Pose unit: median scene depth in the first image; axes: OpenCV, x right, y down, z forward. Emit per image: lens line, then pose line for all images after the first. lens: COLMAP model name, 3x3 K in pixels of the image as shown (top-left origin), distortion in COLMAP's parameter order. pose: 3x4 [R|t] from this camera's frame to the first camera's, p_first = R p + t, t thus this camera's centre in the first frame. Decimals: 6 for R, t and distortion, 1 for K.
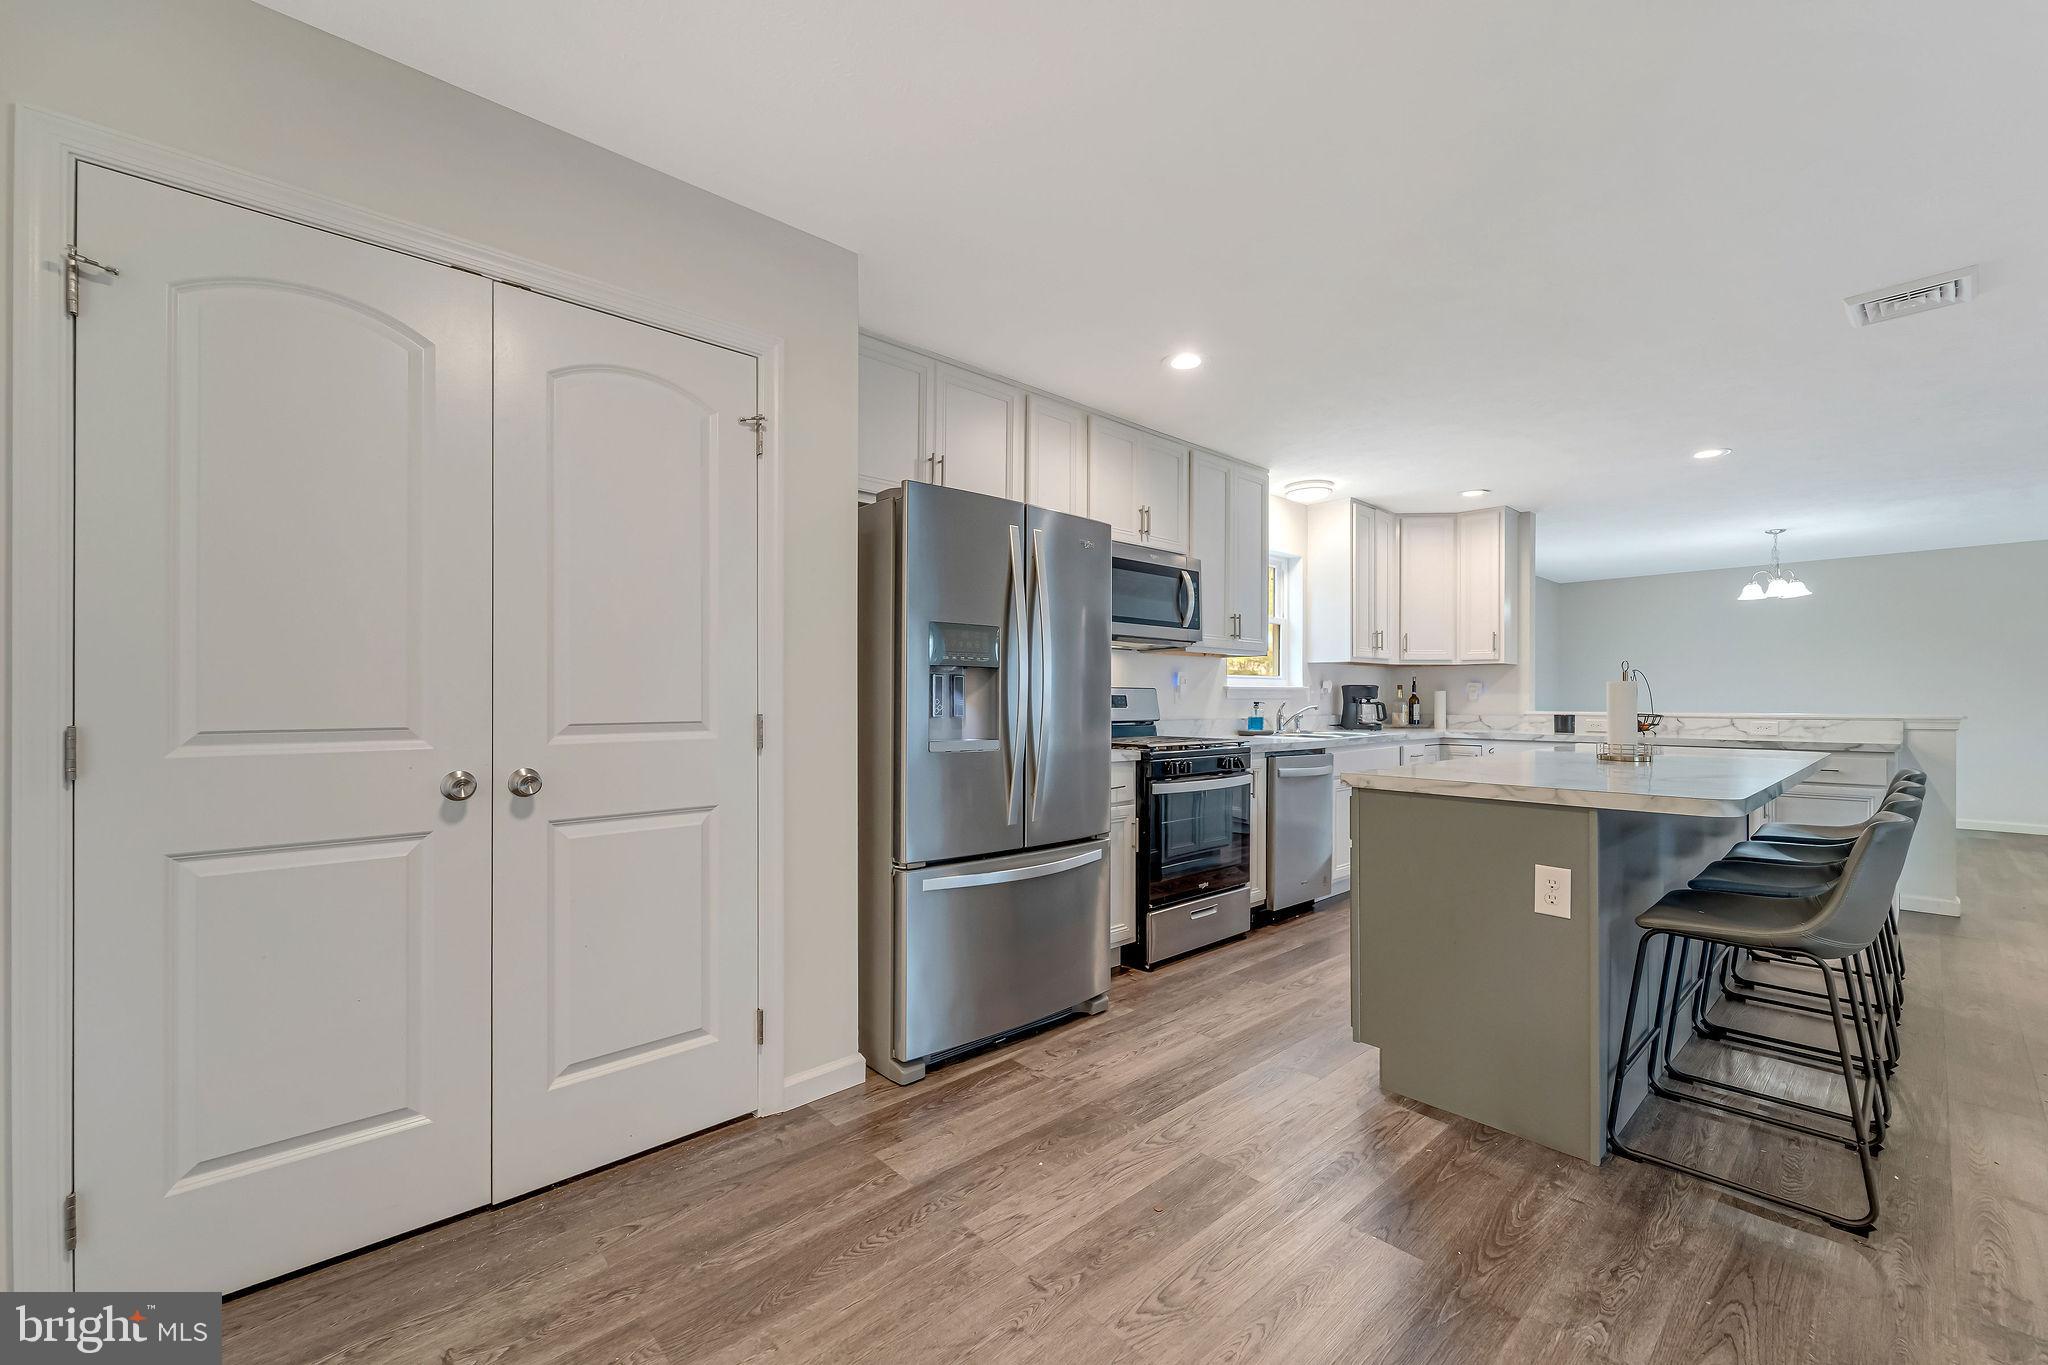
lens RADIAL K [[823.6, 0, 1023.6], [0, 823.6, 694.3], [0, 0, 1]] dist [-0.000077, -0.000239]
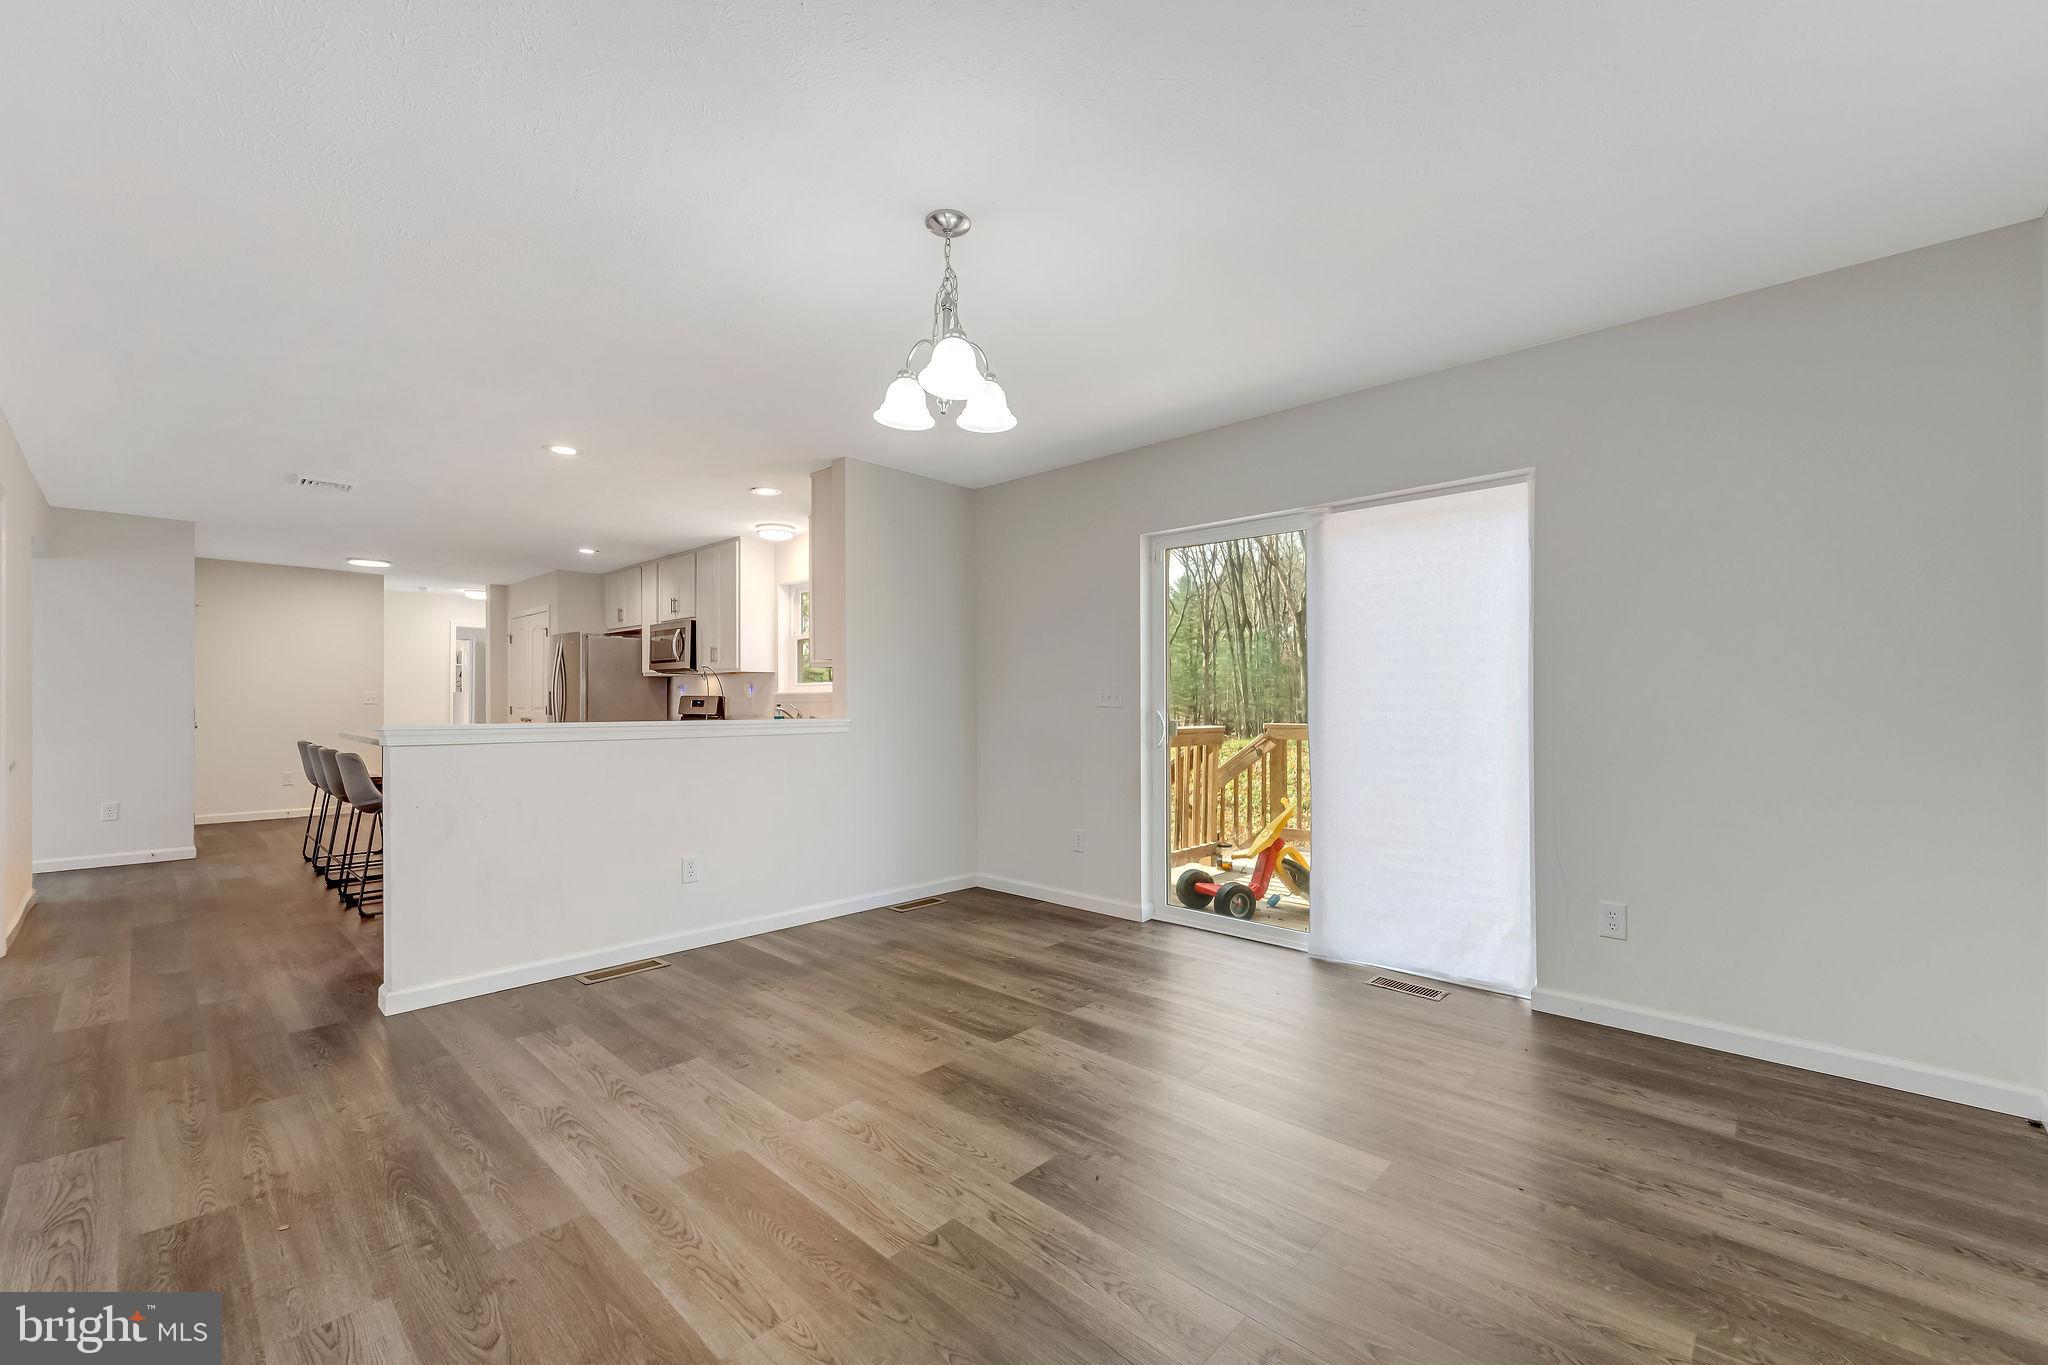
lens RADIAL K [[830.1, 0, 1011.4], [0, 830.1, 706.4], [0, 0, 1]] dist [0.002165, 0.000188]
pose [[0.060810, 0.006357, -0.998129, 2.664849], [0.004070, 0.999970, 0.006616, 0.007473], [0.998141, -0.004465, 0.060782, 2.135812]]
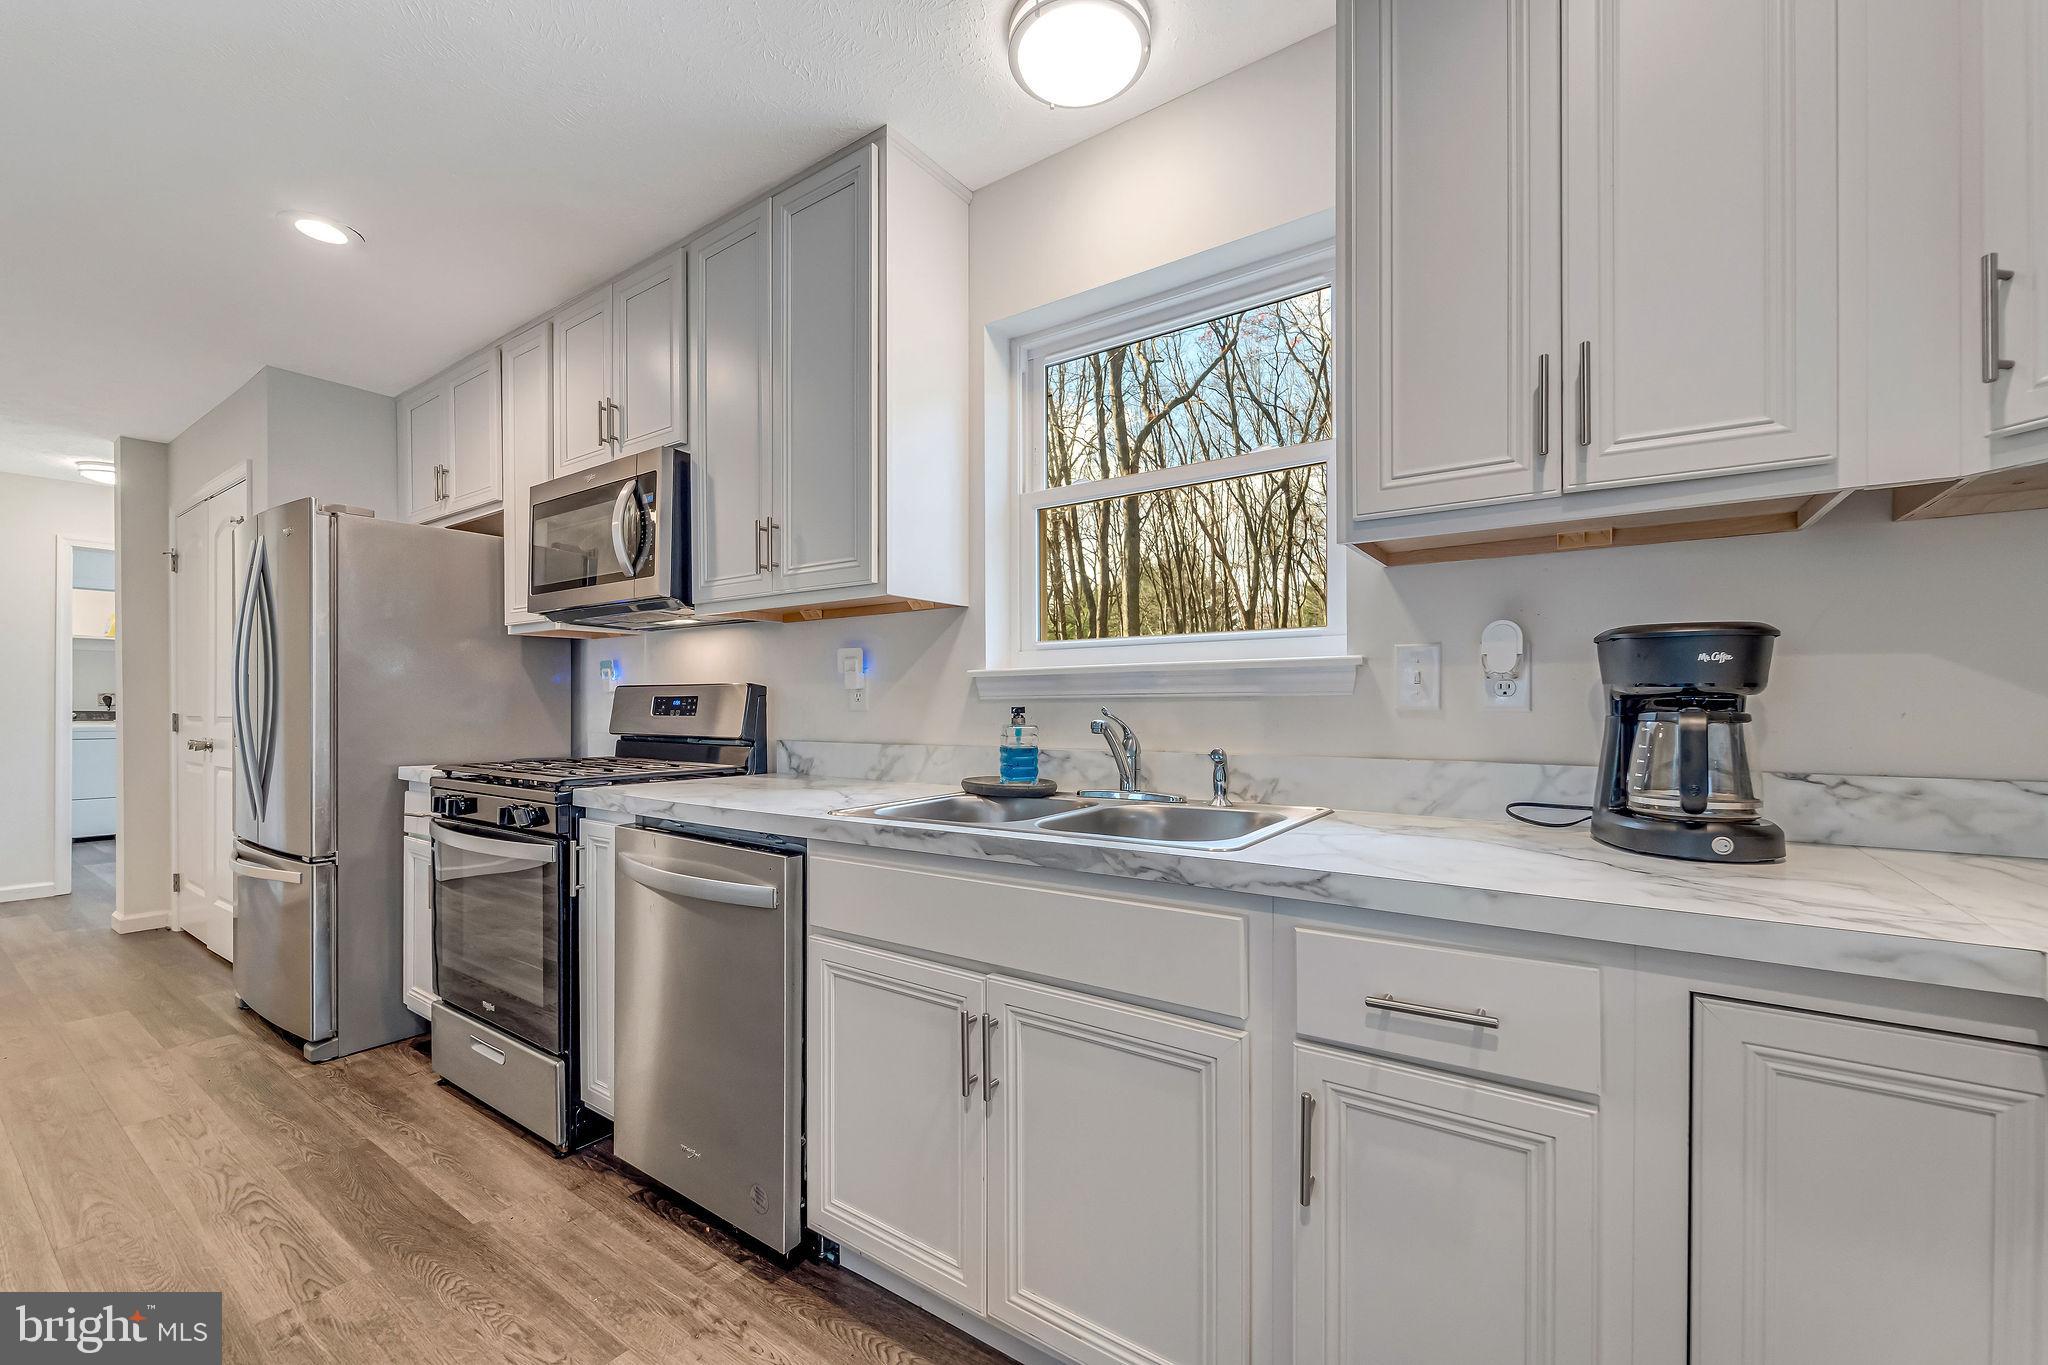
lens RADIAL K [[831.7, 0, 1022.2], [0, 831.7, 715.2], [0, 0, 1]] dist [0.000774, -0.000139]
pose [[0.219494, 0.008654, -0.975576, 1.101708], [0.005336, 0.999935, 0.010070, 0.014497], [0.975599, -0.007416, 0.219433, 1.523113]]
